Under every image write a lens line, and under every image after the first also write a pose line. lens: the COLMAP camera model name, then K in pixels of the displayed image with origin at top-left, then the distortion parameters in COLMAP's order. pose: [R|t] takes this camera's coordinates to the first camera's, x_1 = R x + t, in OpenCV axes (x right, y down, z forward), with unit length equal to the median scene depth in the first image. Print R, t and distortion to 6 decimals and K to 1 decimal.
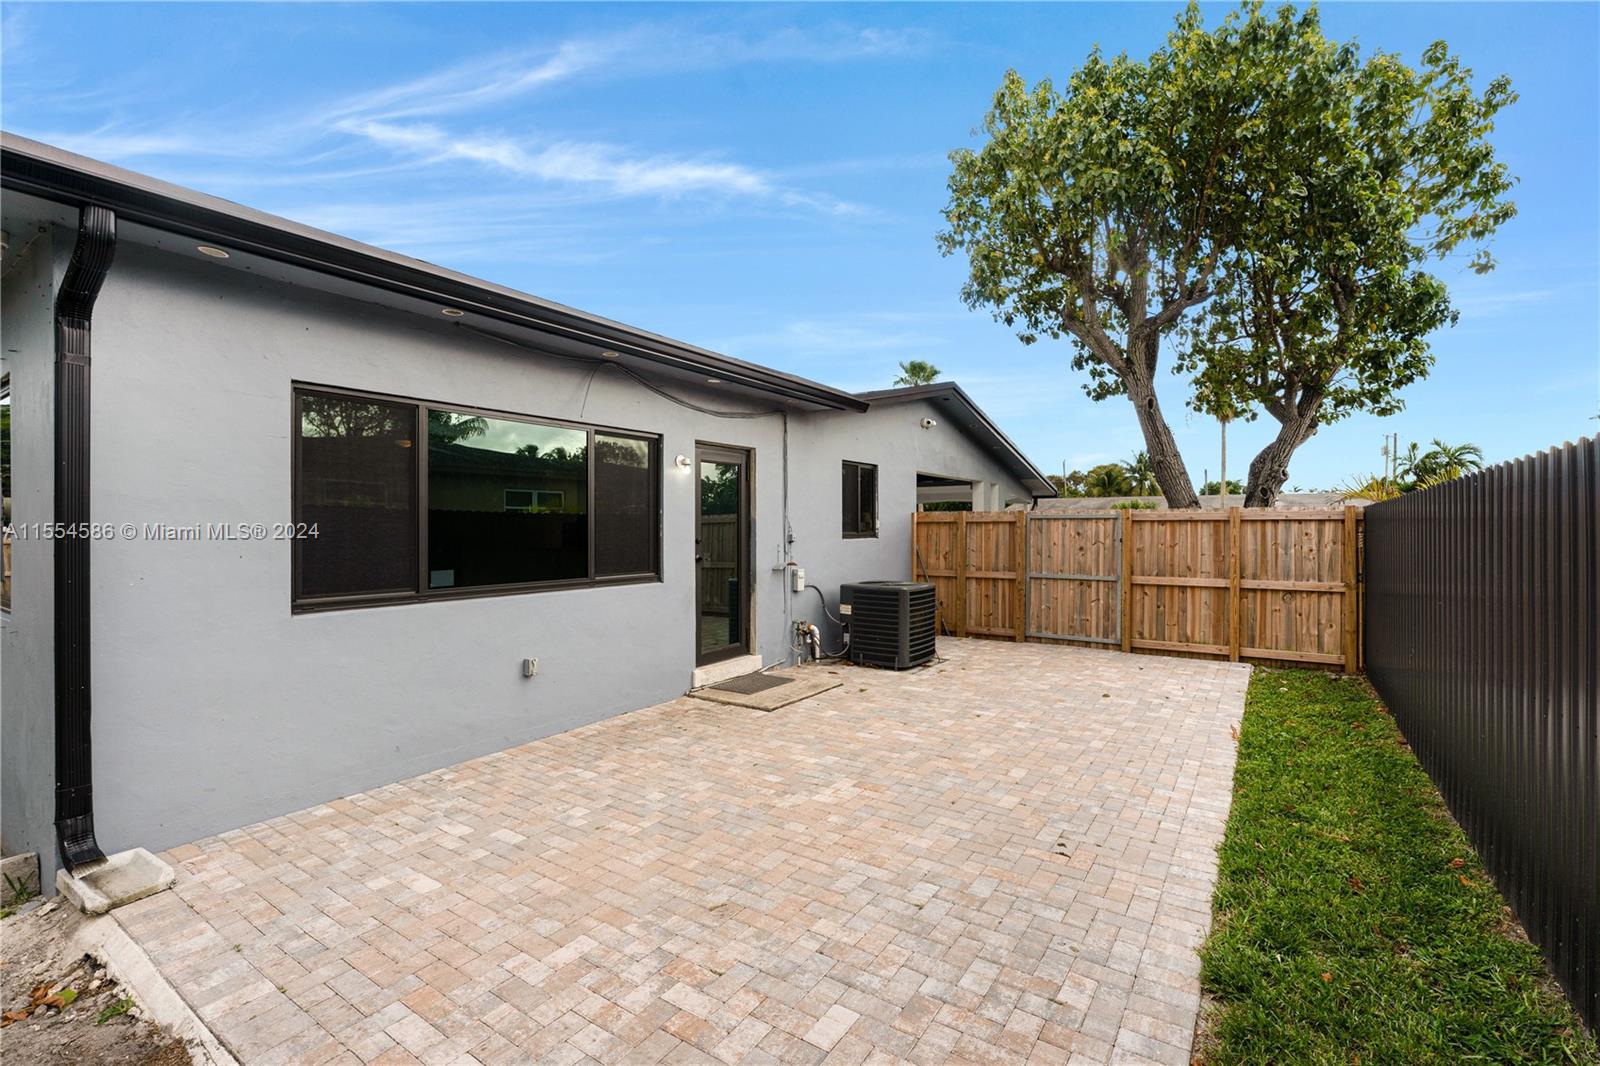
lens RADIAL K [[729.4, 0, 793.0], [0, 729.4, 527.1], [0, 0, 1]] dist [-0.025263, 0.003300]
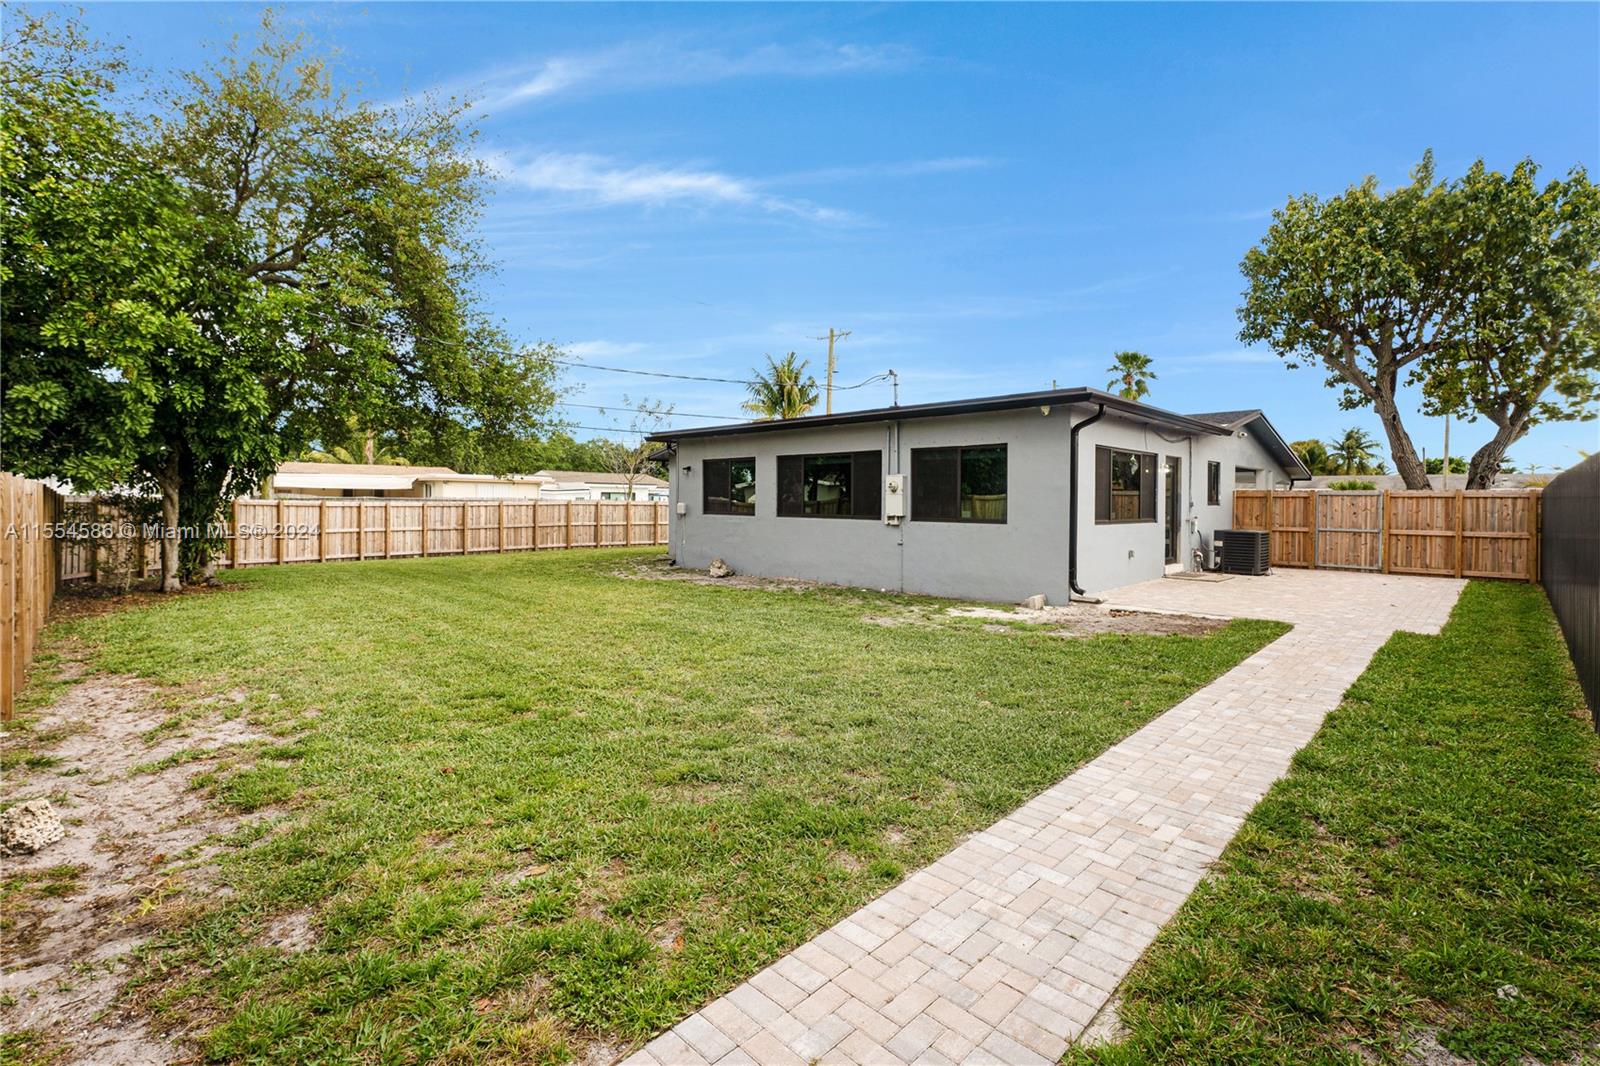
lens RADIAL K [[729.4, 0, 807.2], [0, 729.4, 498.9], [0, 0, 1]] dist [-0.025263, 0.003300]
pose [[0.982257, 0.010323, -0.187253, -0.593944], [-0.011130, 0.999933, -0.003259, 0.017629], [0.187207, 0.005285, 0.982306, -0.964901]]
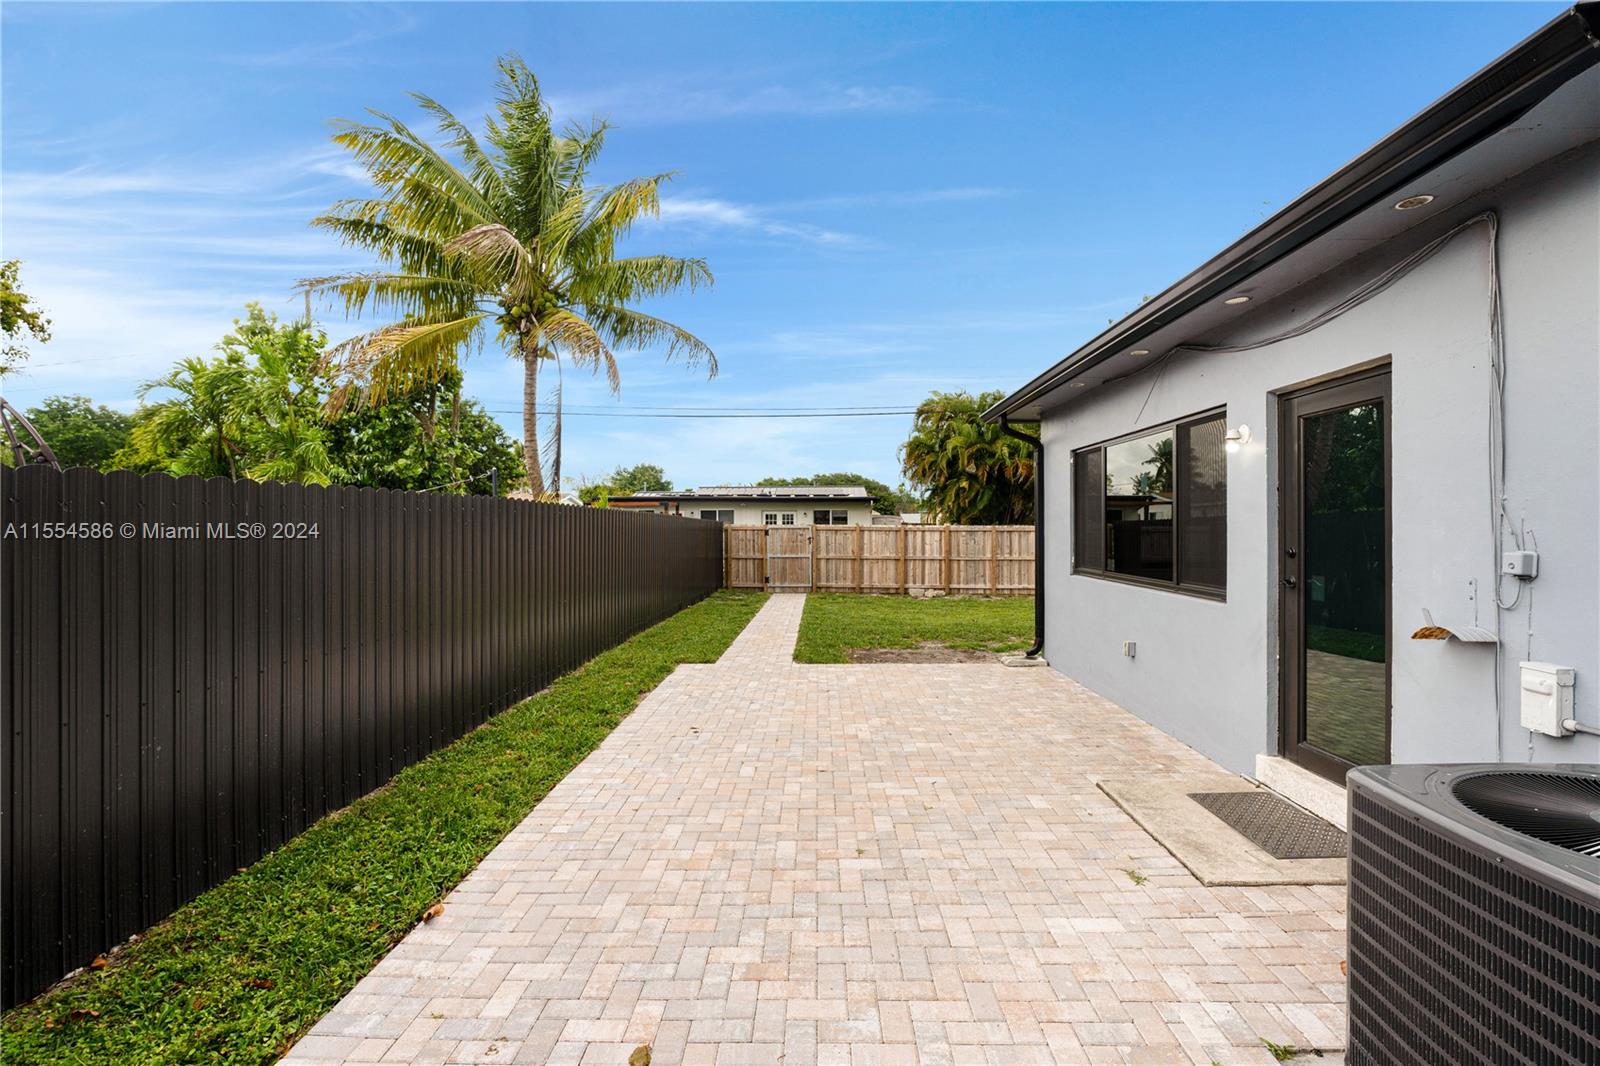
lens RADIAL K [[729.4, 0, 800.7], [0, 729.4, 523.7], [0, 0, 1]] dist [-0.025263, 0.003300]
pose [[-0.847016, 0.001279, -0.531566, 0.433379], [0.001102, 0.999999, 0.000650, -0.005896], [0.531566, -0.000036, -0.847017, 1.046791]]
